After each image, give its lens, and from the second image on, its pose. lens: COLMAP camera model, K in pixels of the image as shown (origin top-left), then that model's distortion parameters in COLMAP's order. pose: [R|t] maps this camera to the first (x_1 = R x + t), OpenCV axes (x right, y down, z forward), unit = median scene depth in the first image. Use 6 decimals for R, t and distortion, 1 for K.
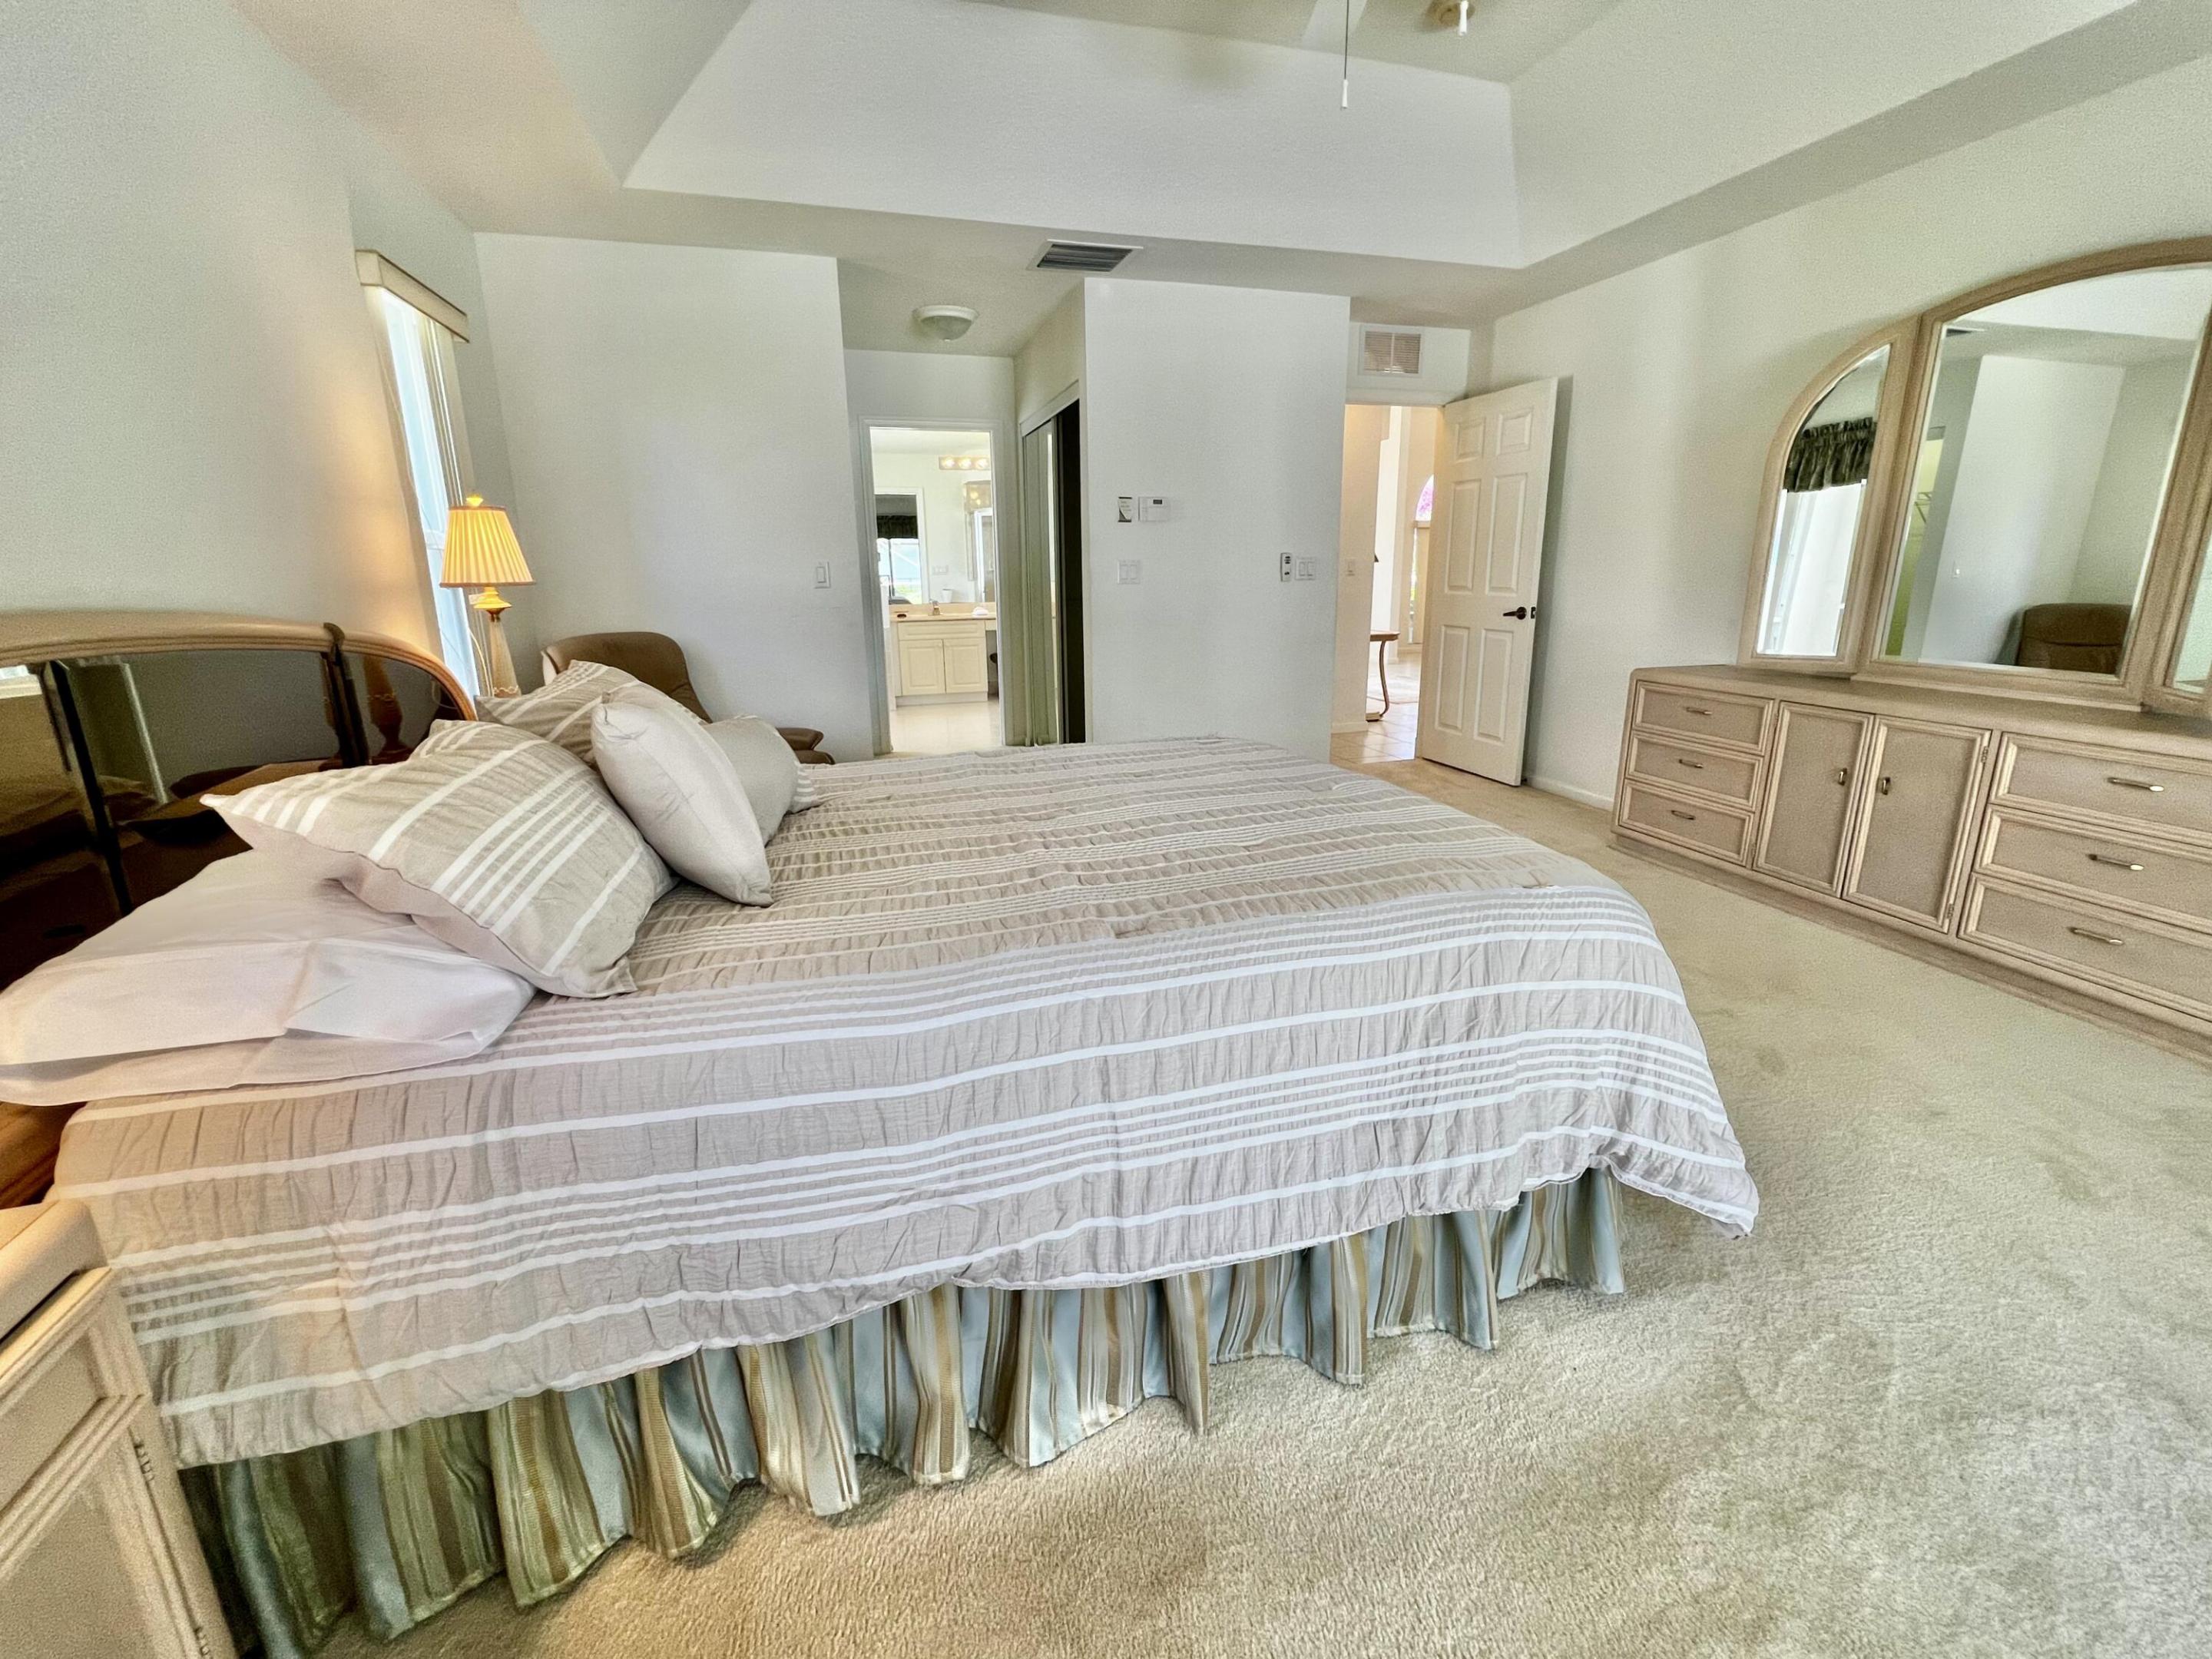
lens RADIAL K [[907.5, 0, 1107.6], [0, 907.5, 812.1], [0, 0, 1]] dist [-0.000930, 0.000476]
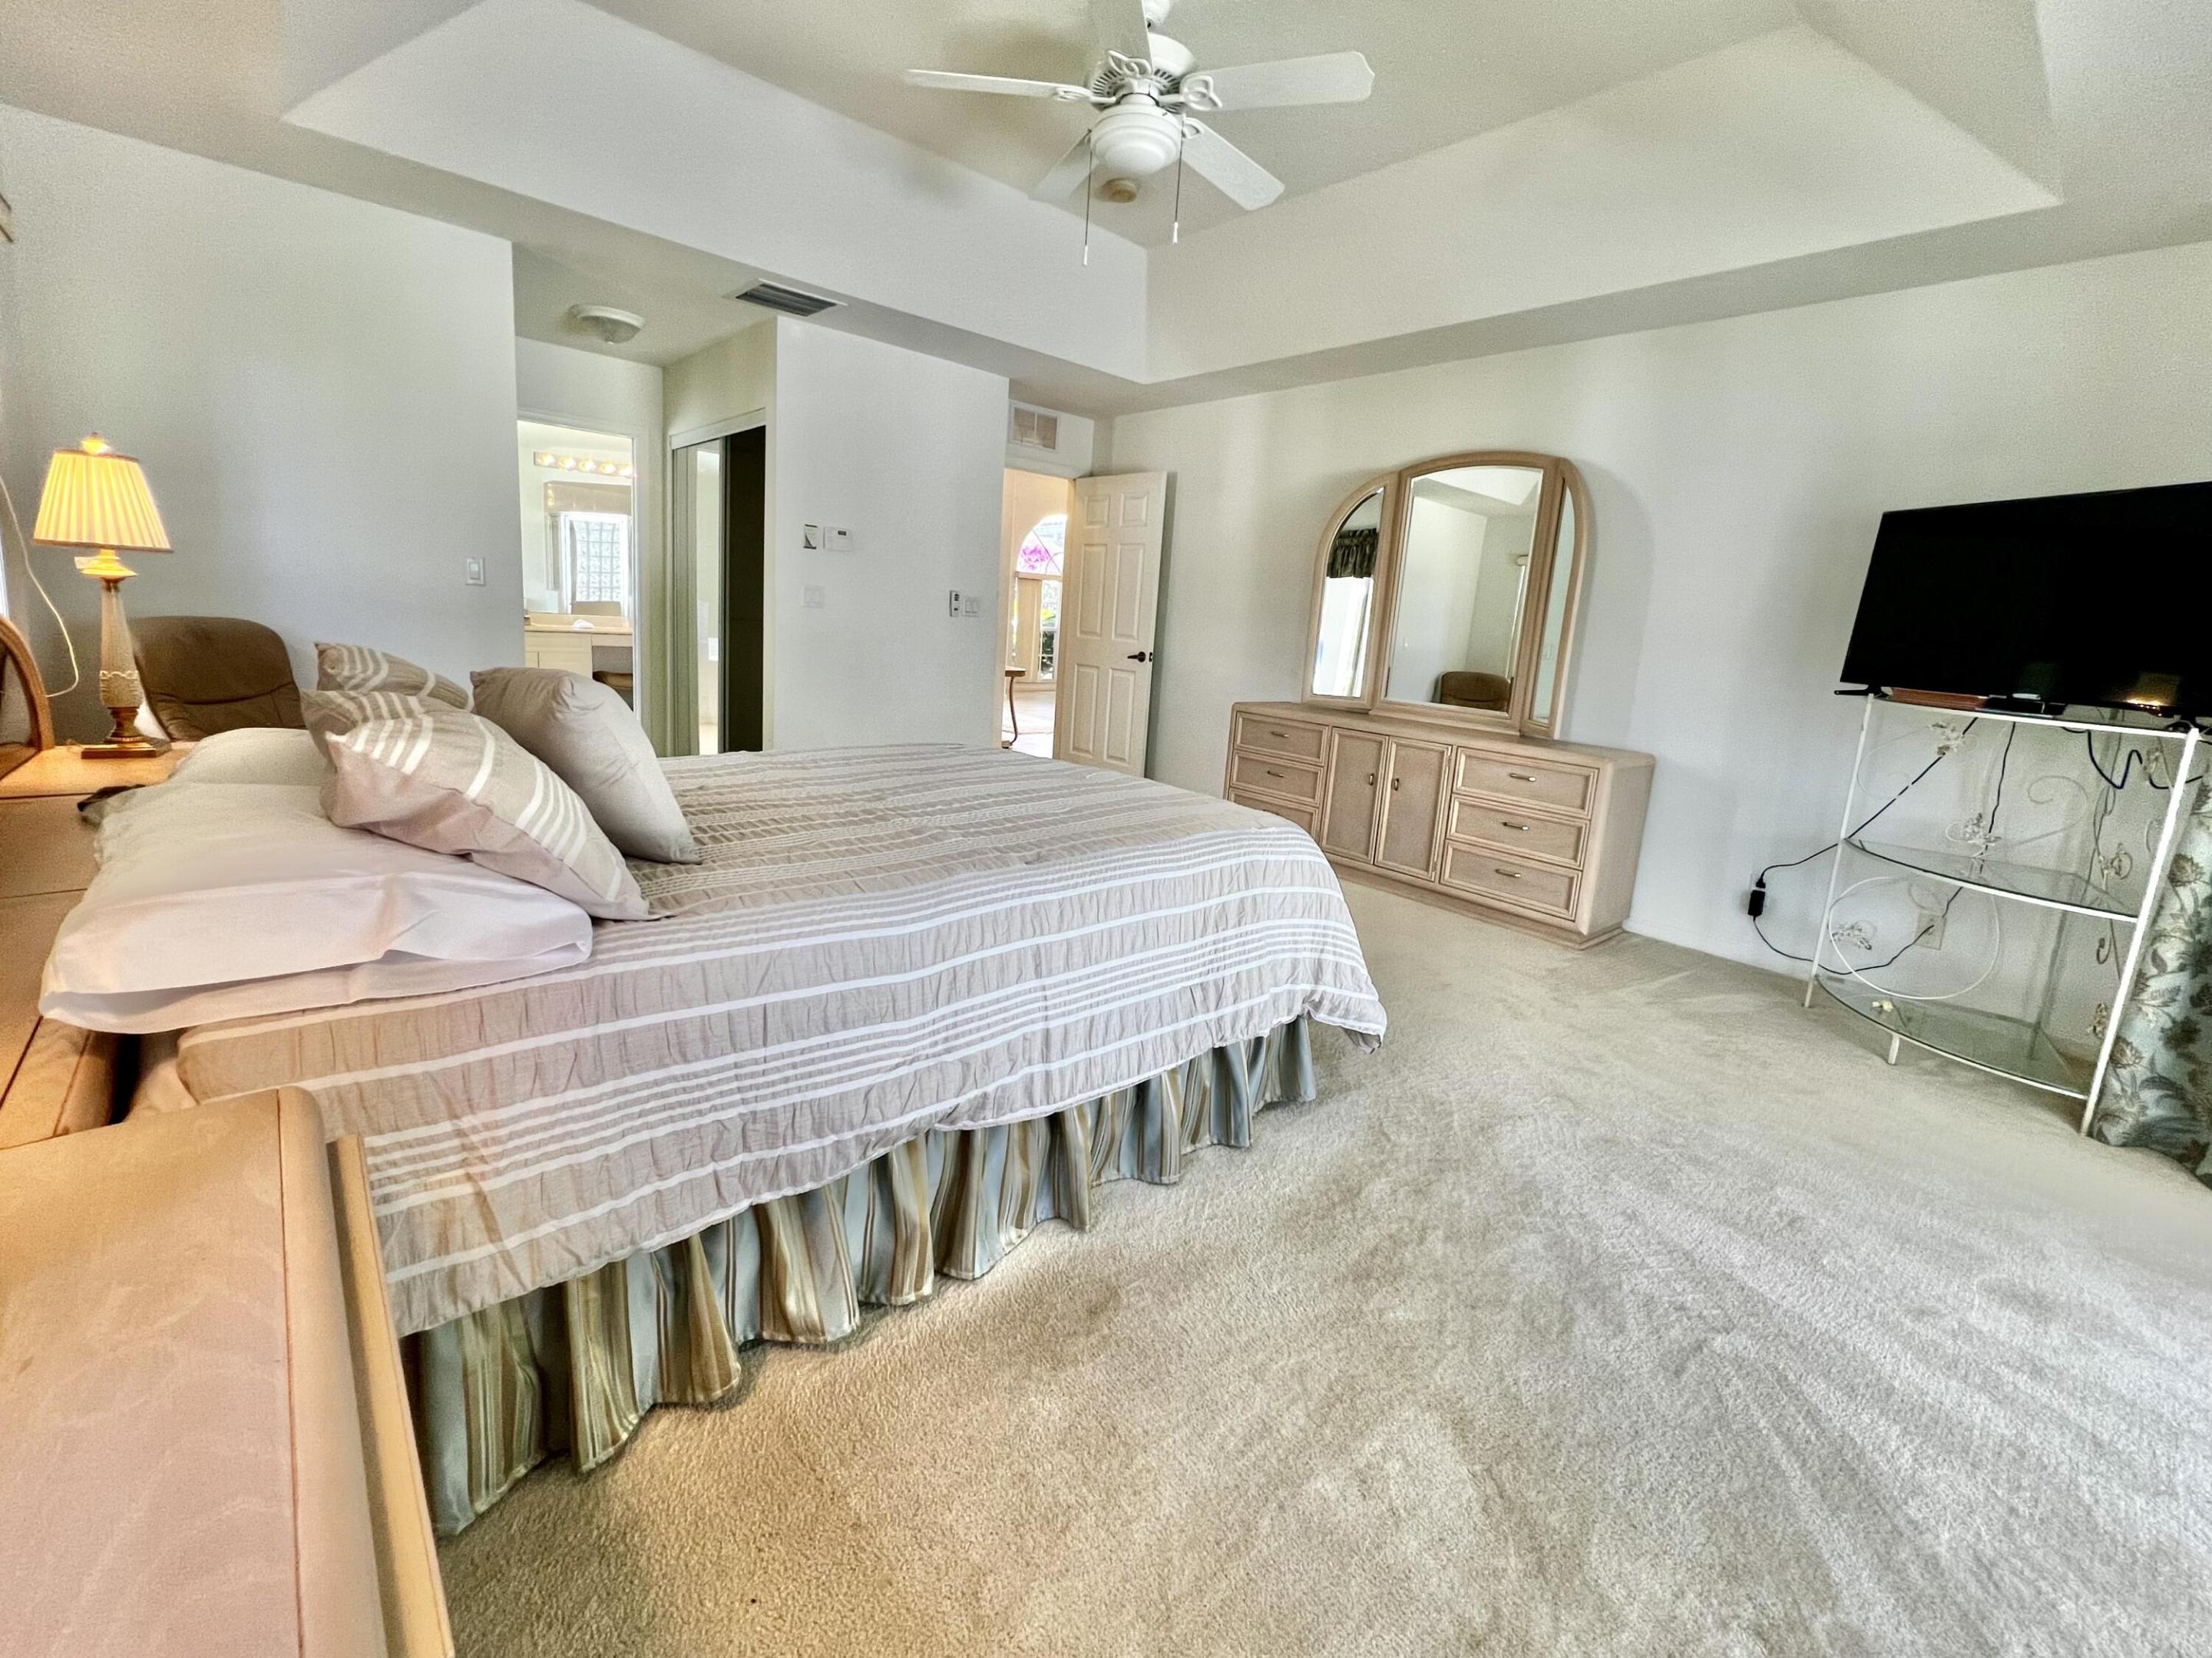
lens RADIAL K [[907.4, 0, 1107.6], [0, 907.4, 811.6], [0, 0, 1]] dist [-0.000930, 0.000476]
pose [[0.901431, -0.018263, 0.432538, -0.451738], [0.035976, 0.998814, -0.032804, 0.104930], [-0.431426, 0.045132, 0.901019, -0.269824]]
